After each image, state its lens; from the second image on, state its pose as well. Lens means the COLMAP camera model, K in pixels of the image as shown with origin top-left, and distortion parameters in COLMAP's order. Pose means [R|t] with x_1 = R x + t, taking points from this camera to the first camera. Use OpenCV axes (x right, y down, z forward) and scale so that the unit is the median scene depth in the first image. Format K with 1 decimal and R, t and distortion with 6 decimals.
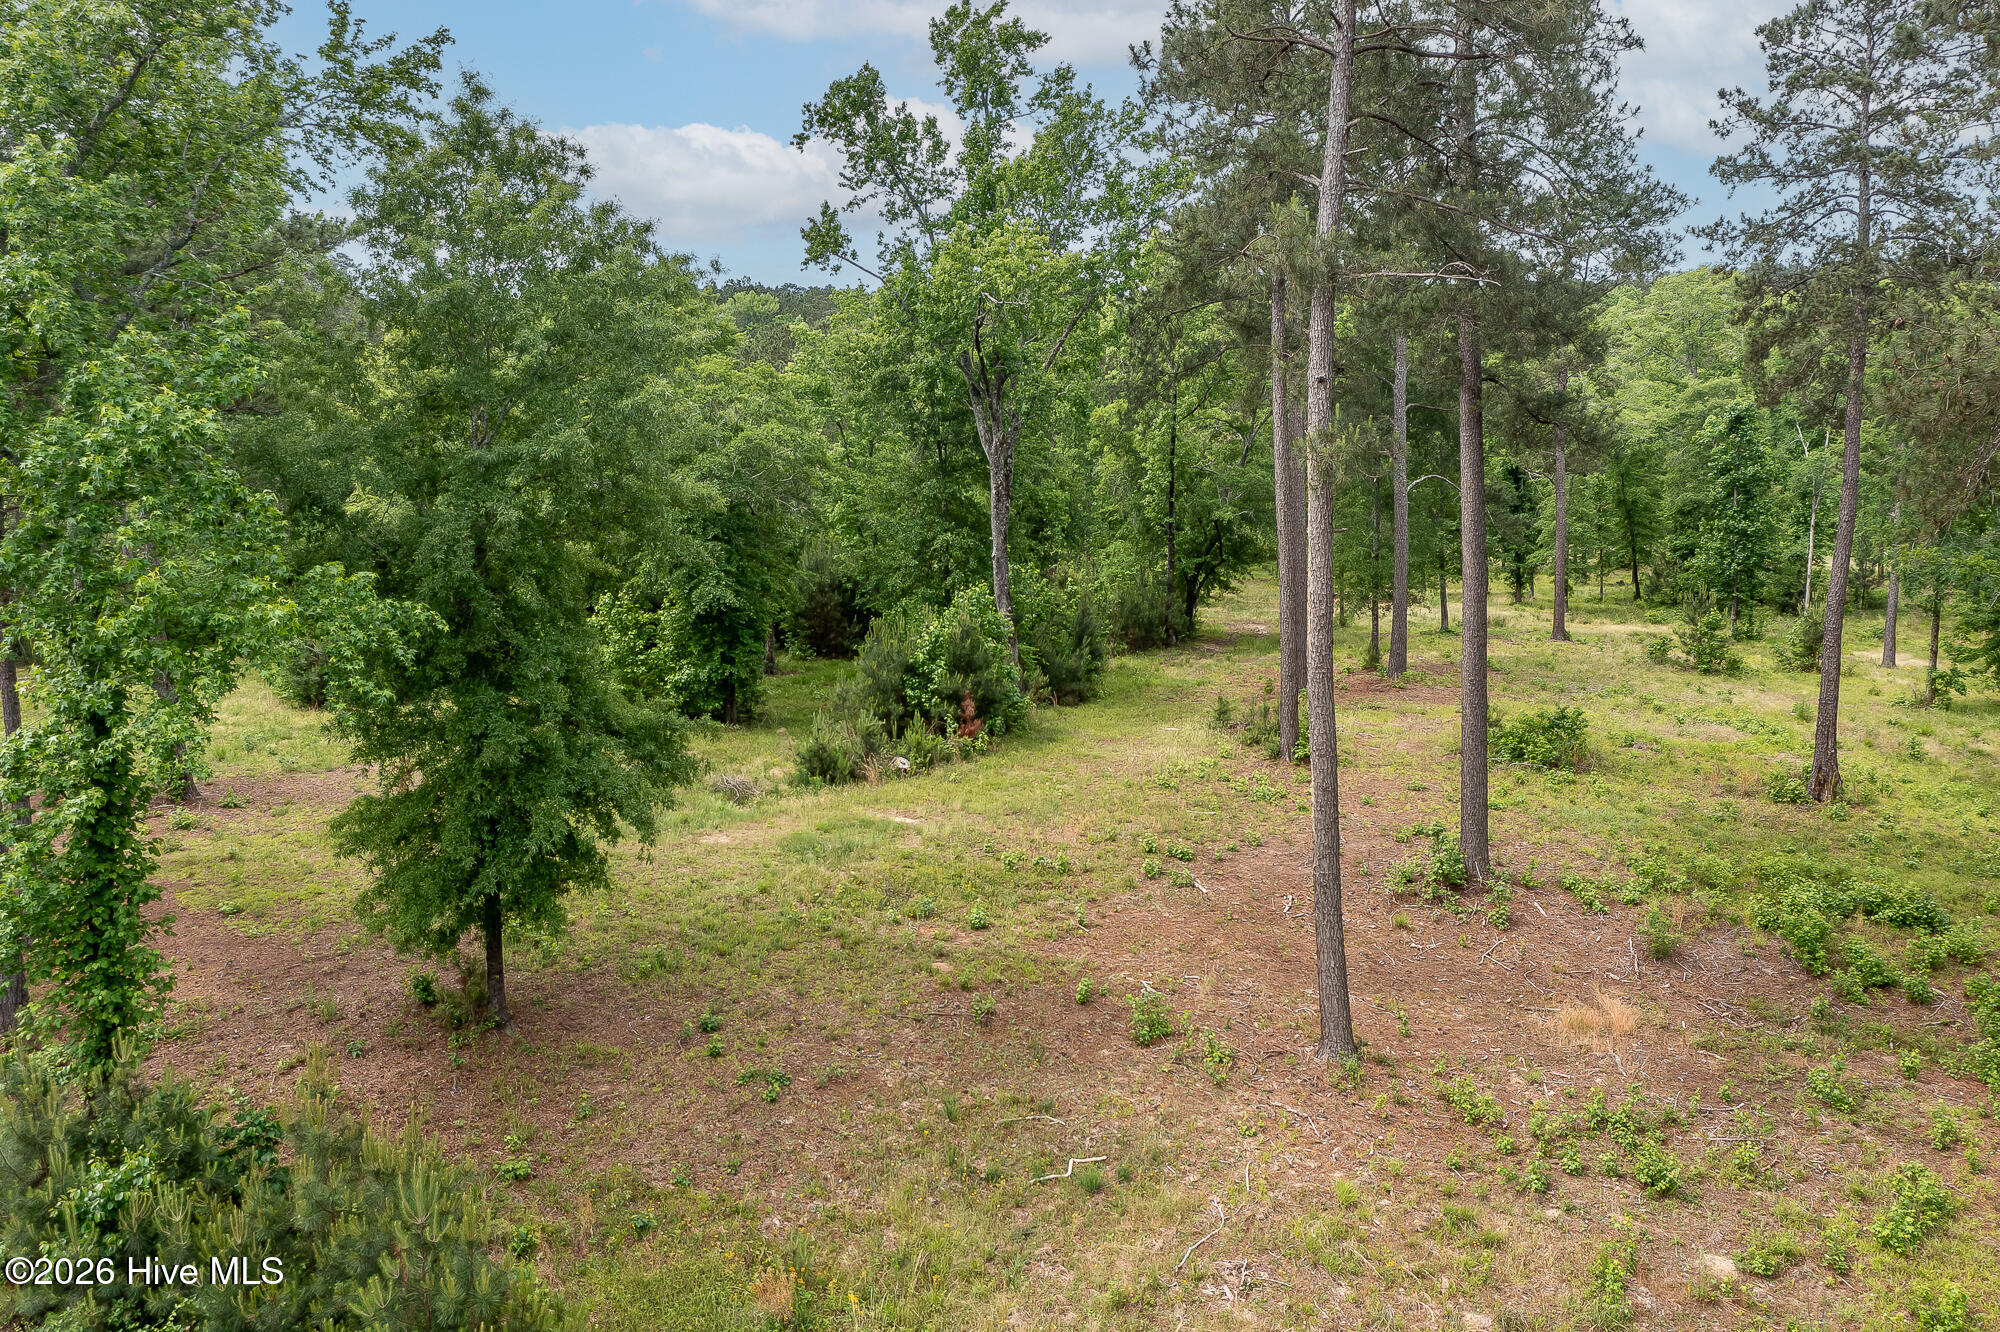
lens RADIAL K [[1566.6, 0, 1008.7], [0, 1566.6, 605.1], [0, 0, 1]] dist [-0.002911, 0.004739]
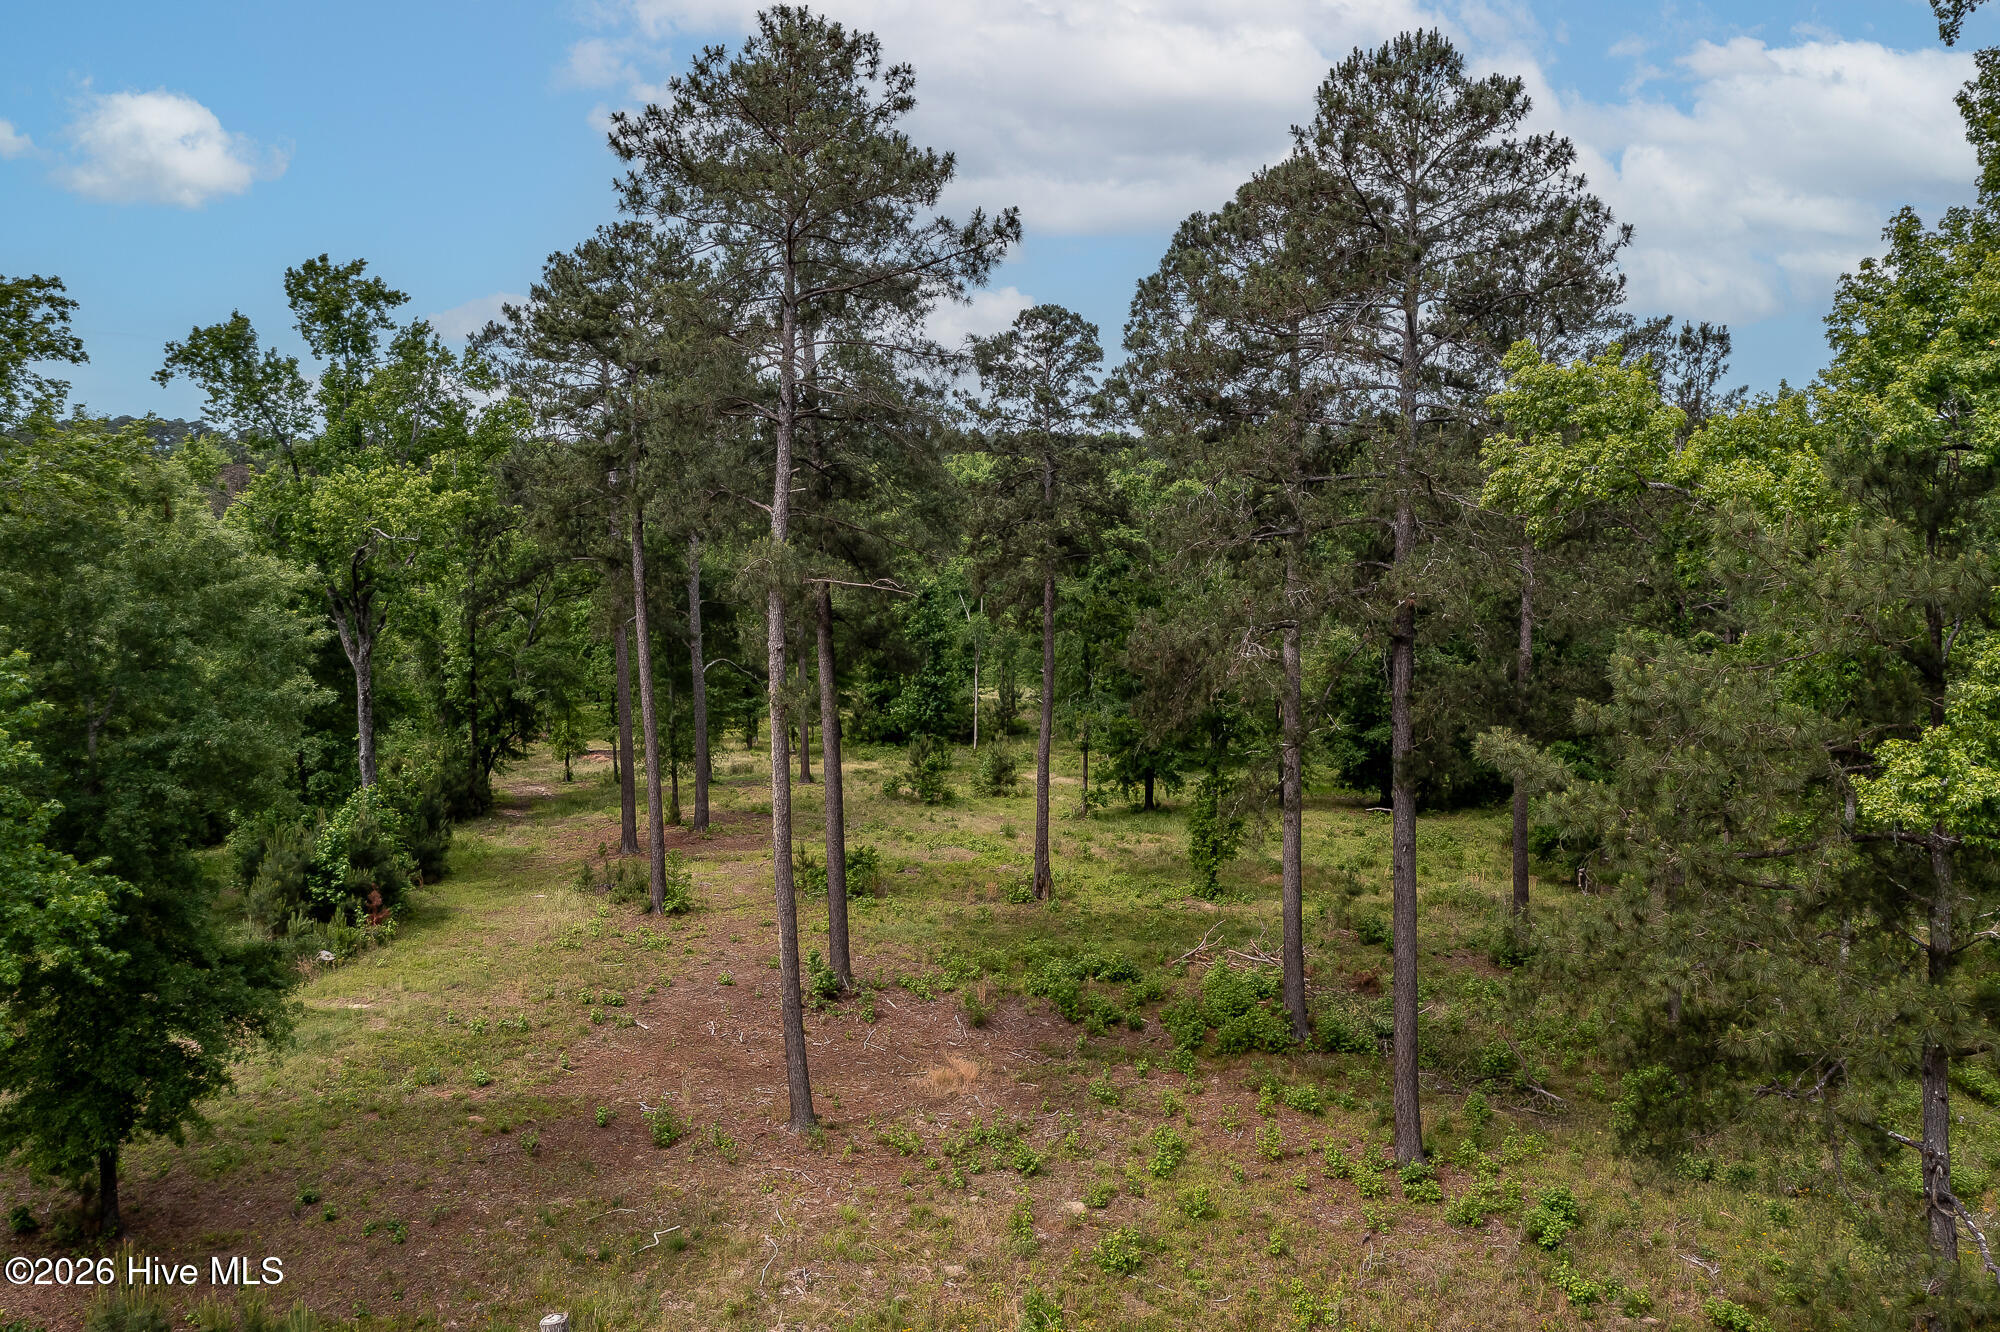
lens RADIAL K [[1525.2, 0, 948.5], [0, 1525.2, 721.1], [0, 0, 1]] dist [-0.000260, -0.004640]
pose [[0.883298, -0.055141, 0.465559, -0.167142], [0.060456, 0.998165, 0.003519, -0.040275], [-0.464898, 0.025037, 0.885010, -0.153706]]
